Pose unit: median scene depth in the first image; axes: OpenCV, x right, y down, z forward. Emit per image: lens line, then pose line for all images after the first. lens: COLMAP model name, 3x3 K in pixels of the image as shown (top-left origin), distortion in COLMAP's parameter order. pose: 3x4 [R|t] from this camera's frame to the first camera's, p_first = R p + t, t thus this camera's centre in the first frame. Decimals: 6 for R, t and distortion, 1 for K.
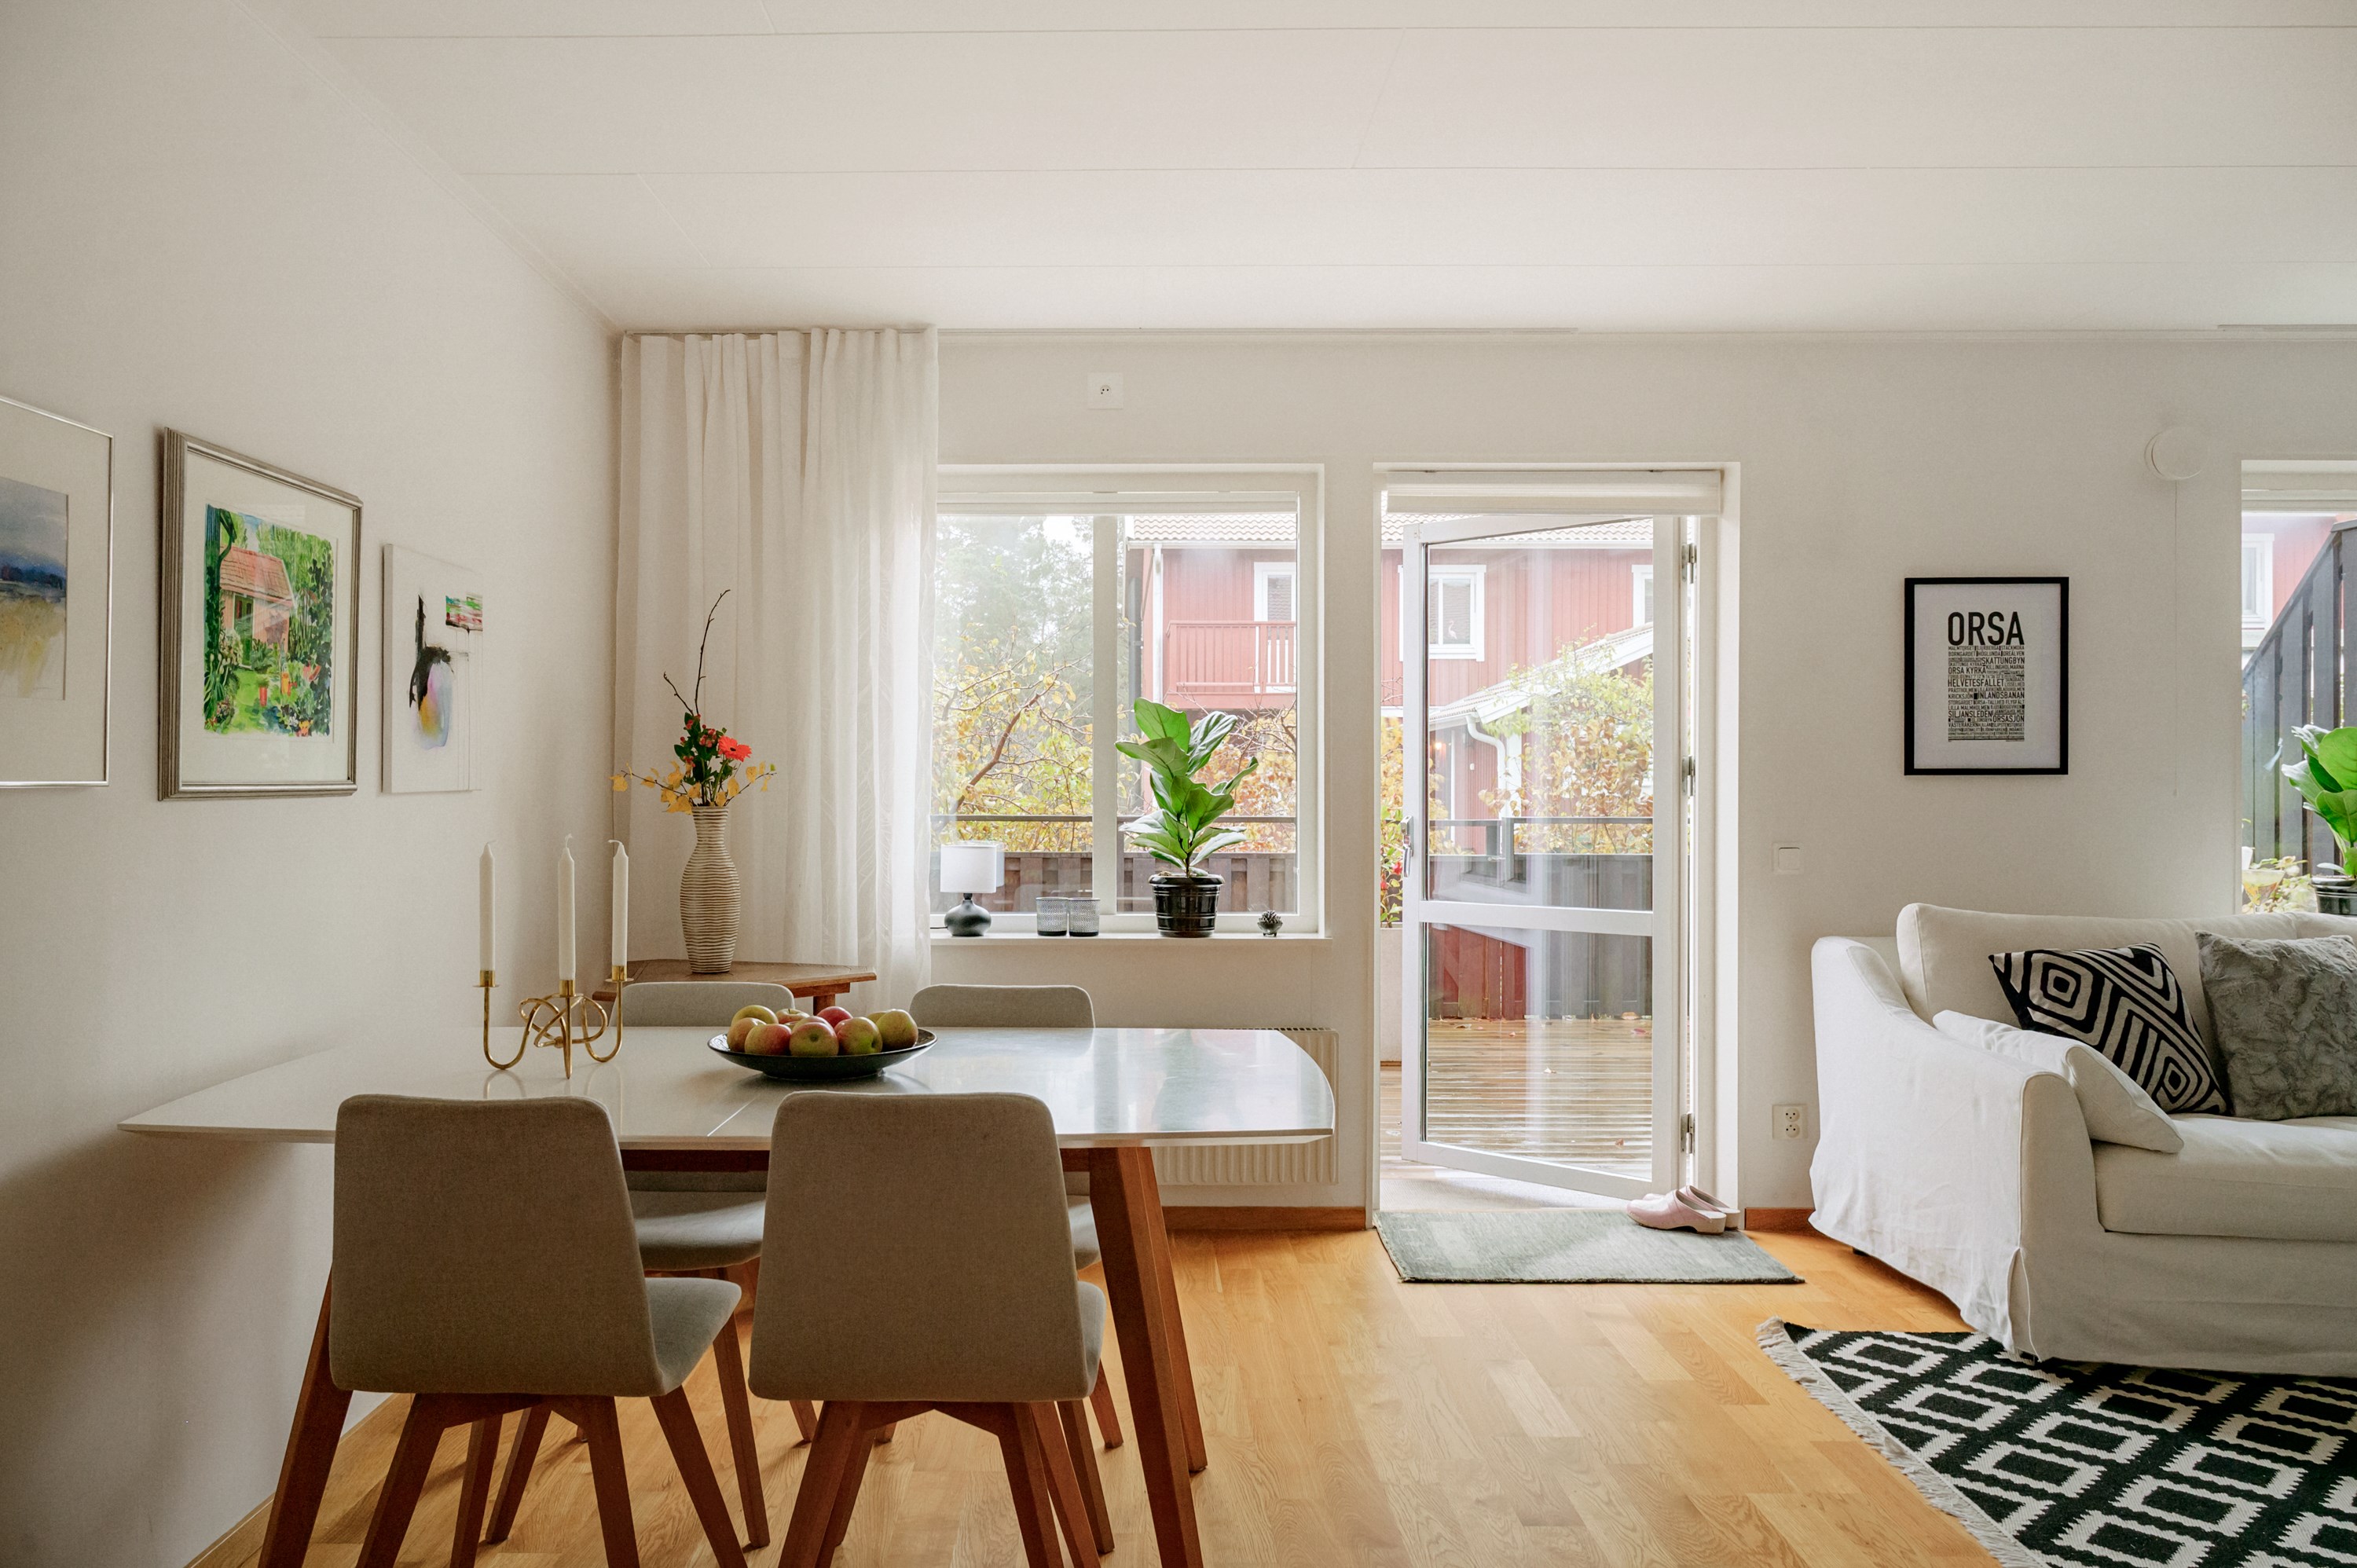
lens RADIAL K [[1646.6, 0, 1178.5], [0, 1646.6, 784.0], [0, 0, 1]] dist [0.002090, 0.000669]
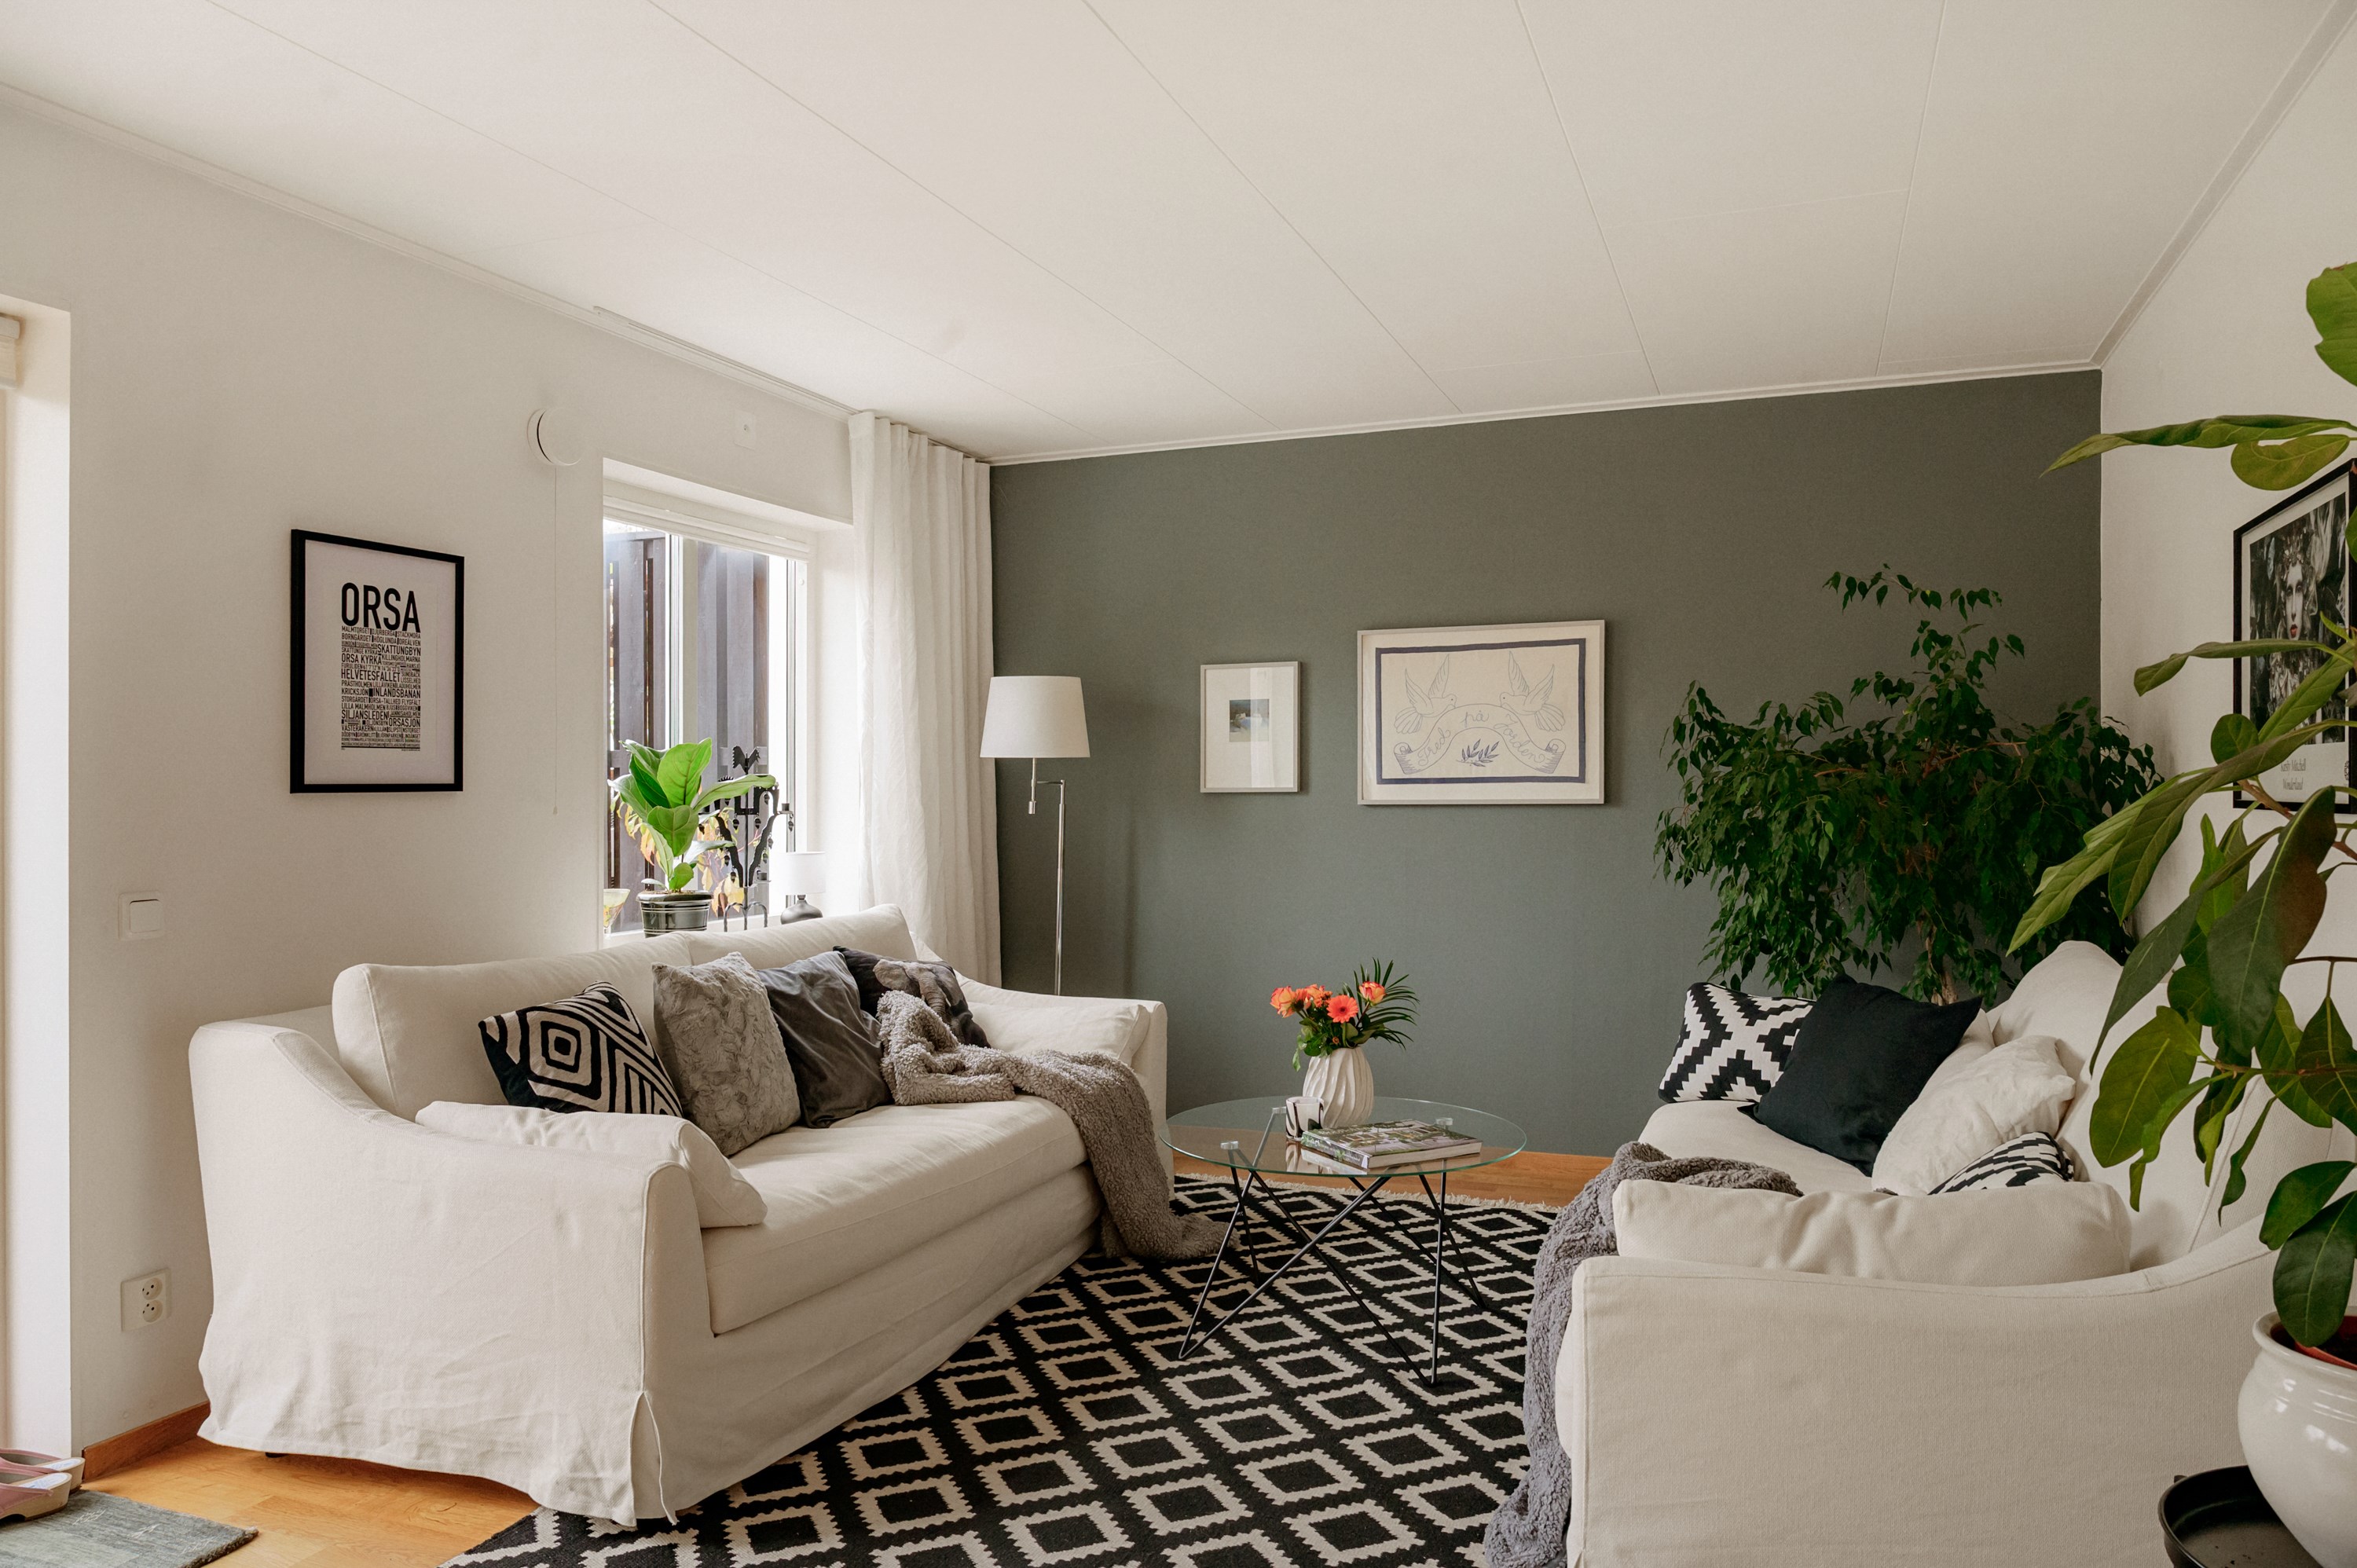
lens RADIAL K [[1590.1, 0, 1179.6], [0, 1590.1, 802.2], [0, 0, 1]] dist [-0.001032, 0.001983]
pose [[0.390795, -0.010086, 0.920423, -0.077422], [0.004529, 0.999949, 0.009035, -0.006670], [-0.920467, 0.000638, 0.390820, 0.398751]]
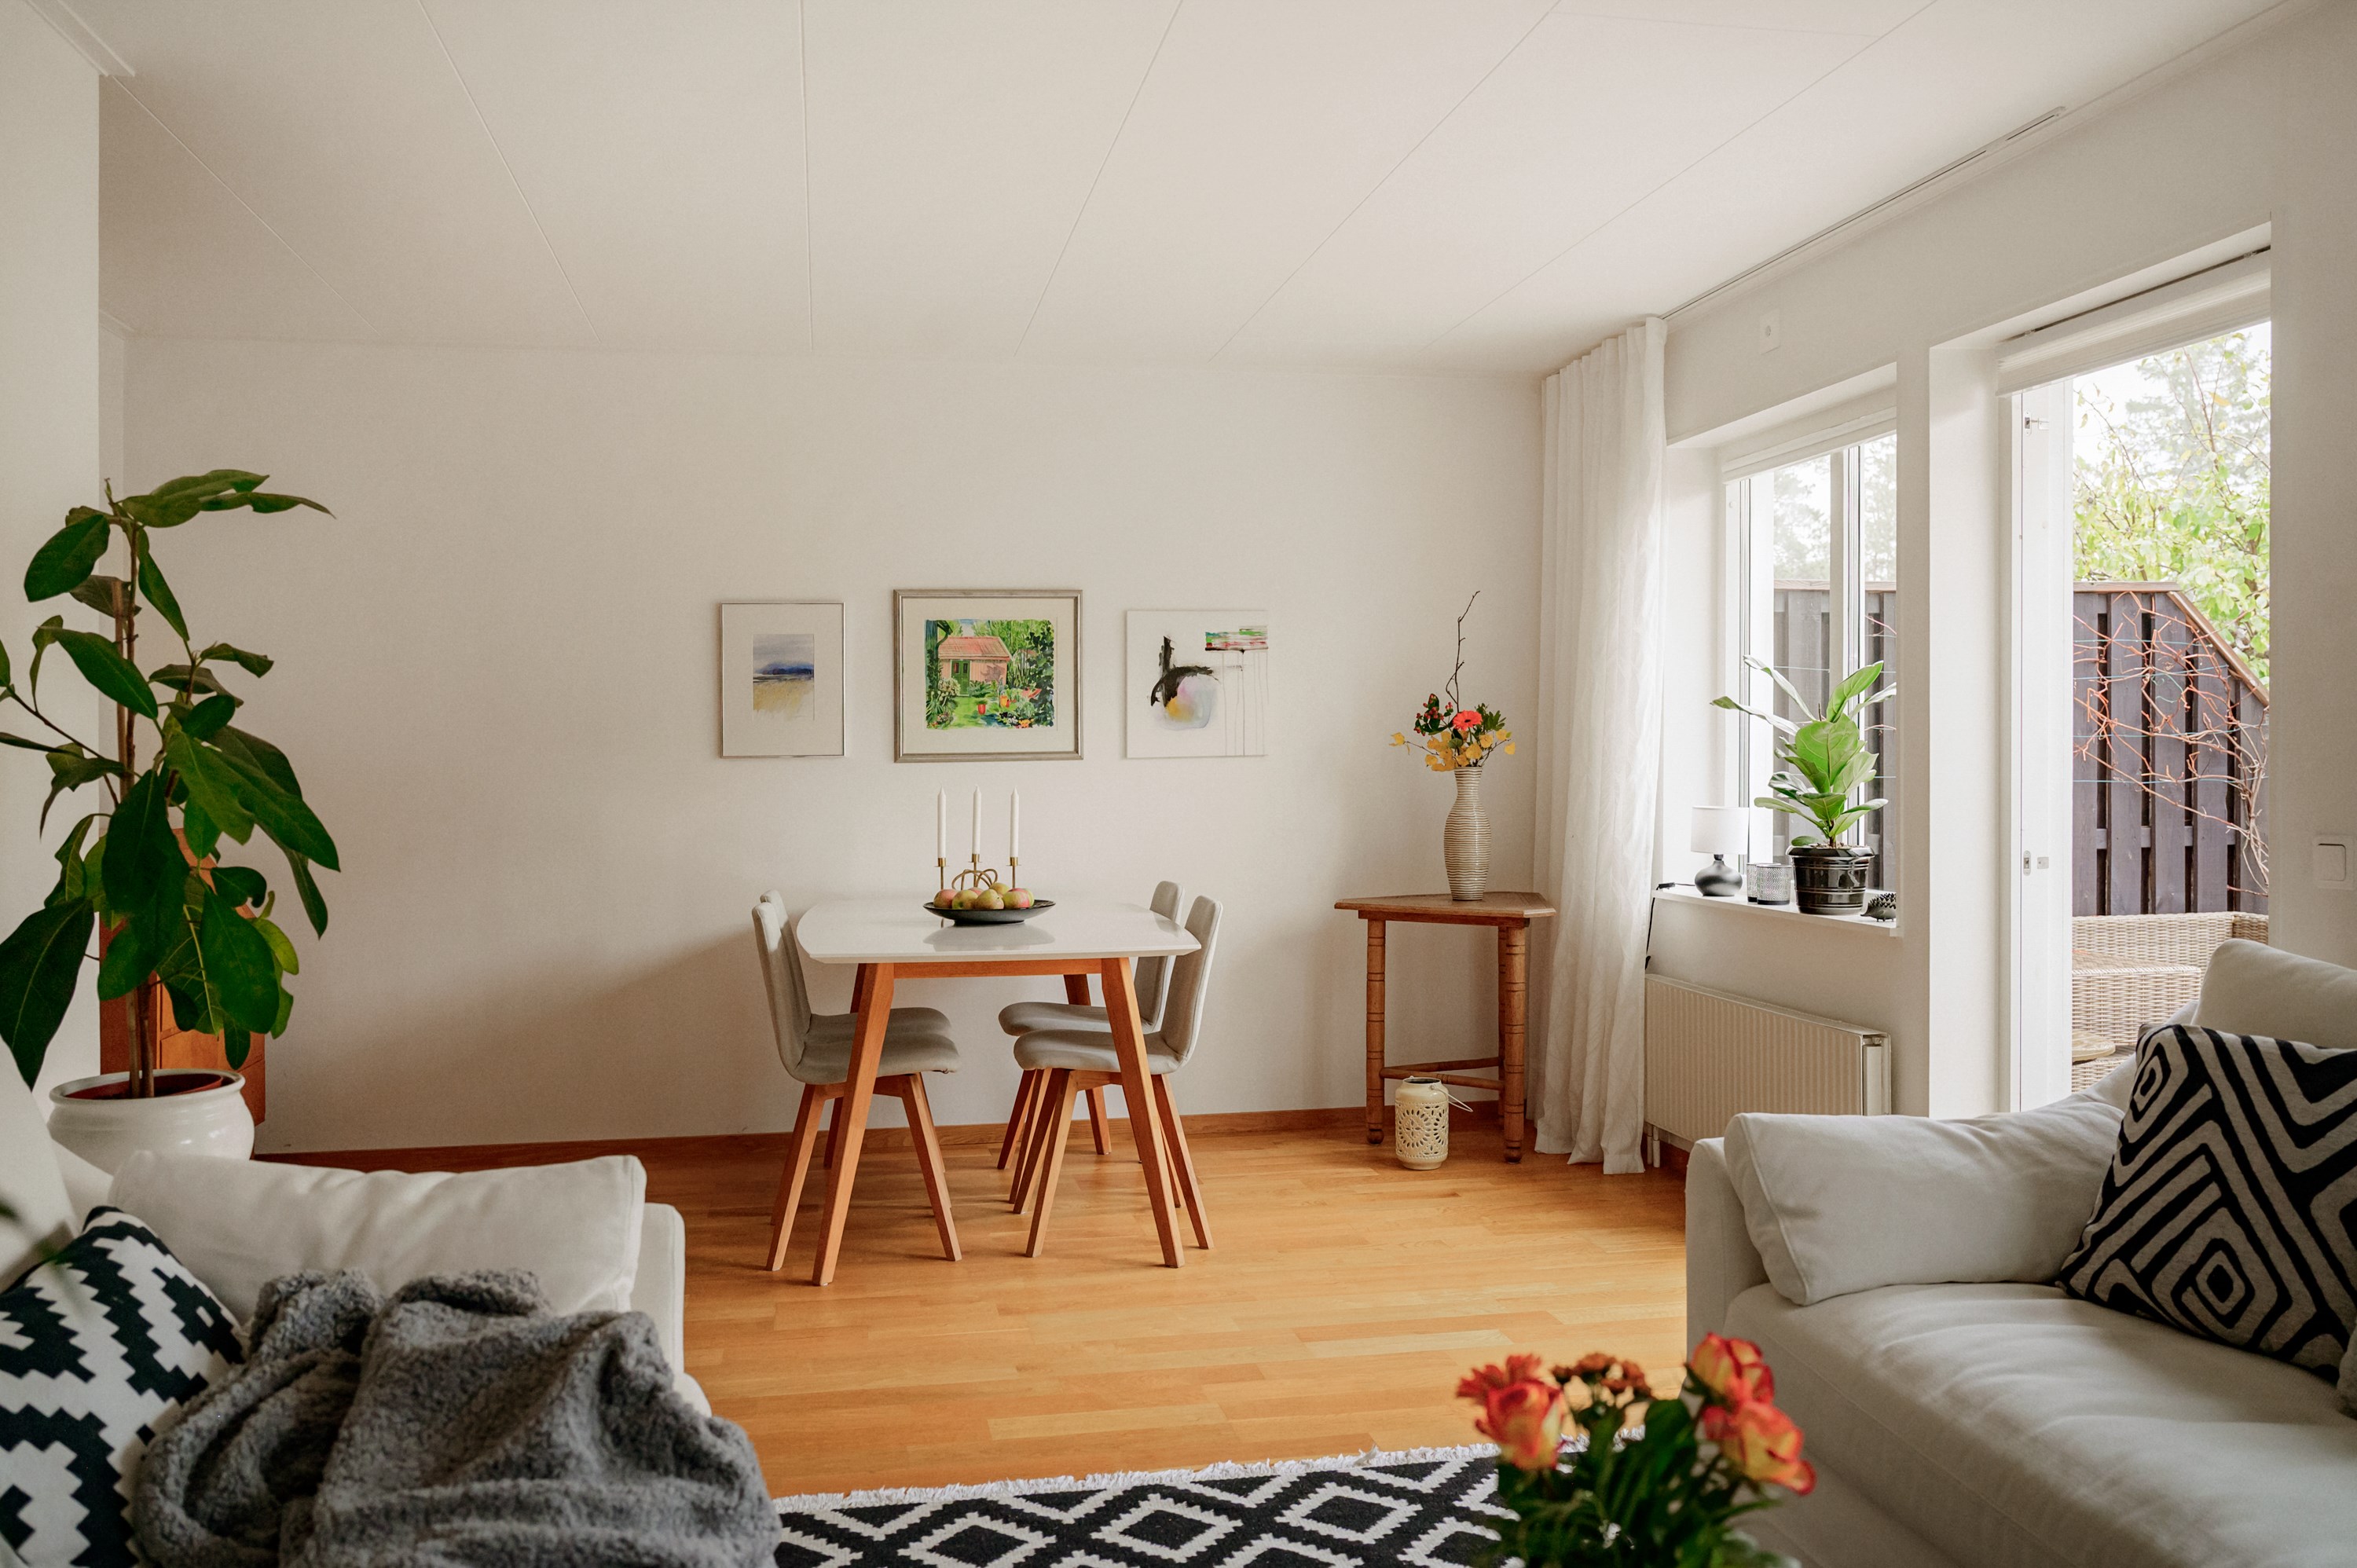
lens RADIAL K [[1932.4, 0, 1178.5], [0, 1932.4, 784.0], [0, 0, 1]] dist [-0.107688, -0.000535]
pose [[0.157232, 0.011651, -0.987493, 1.122822], [0.009239, 0.999869, 0.013268, 0.004930], [0.987518, -0.011209, 0.157104, 0.557613]]
